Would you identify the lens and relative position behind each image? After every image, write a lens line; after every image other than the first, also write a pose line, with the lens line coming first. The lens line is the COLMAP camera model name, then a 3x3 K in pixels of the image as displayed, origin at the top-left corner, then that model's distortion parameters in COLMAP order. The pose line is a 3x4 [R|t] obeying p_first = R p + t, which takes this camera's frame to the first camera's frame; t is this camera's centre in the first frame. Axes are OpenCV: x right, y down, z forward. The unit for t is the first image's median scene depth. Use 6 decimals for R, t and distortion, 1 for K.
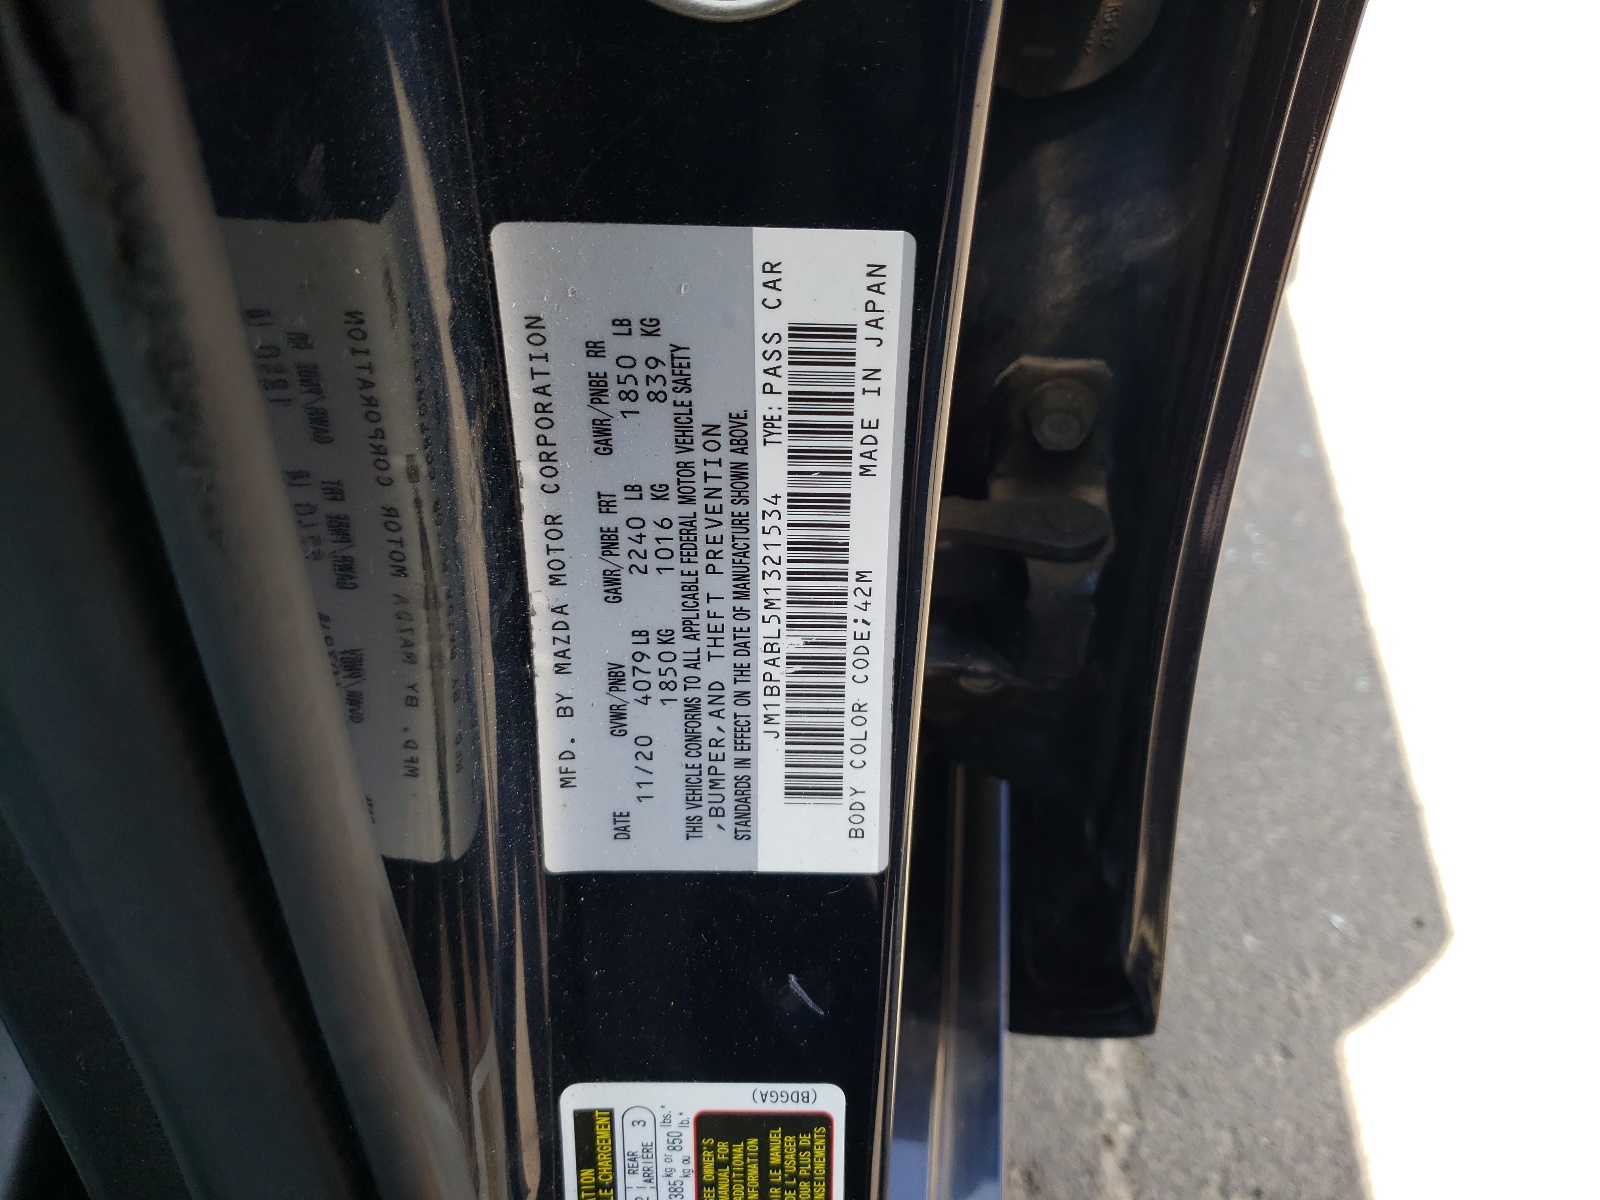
lens RADIAL K [[1208.5, 0, 800.0], [0, 1208.5, 600.0], [0, 0, 1]] dist [0.003986, 0.003458]
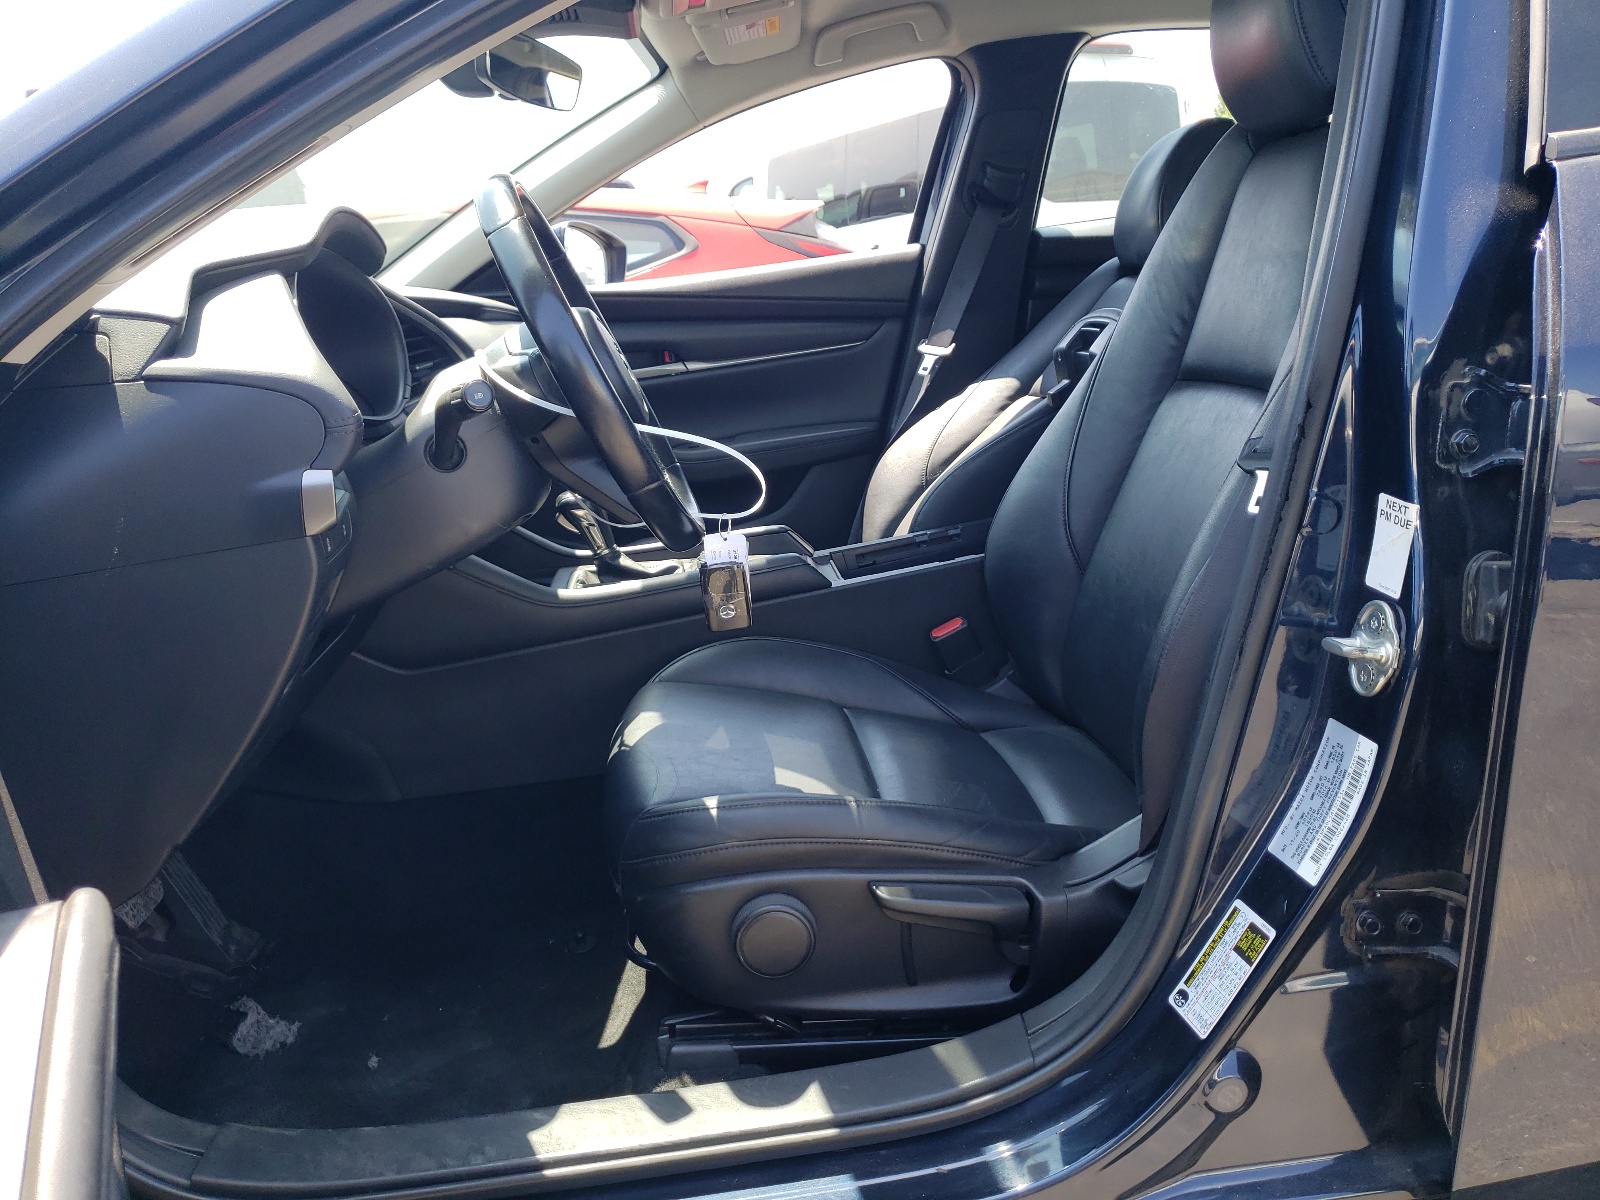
lens RADIAL K [[1208.5, 0, 800.0], [0, 1208.5, 600.0], [0, 0, 1]] dist [0.003986, 0.003458]
pose [[0.183661, 0.231081, -0.955442, 3.451844], [-0.670919, 0.739845, 0.049969, 0.479274], [0.718426, 0.631847, 0.290918, -2.029604]]
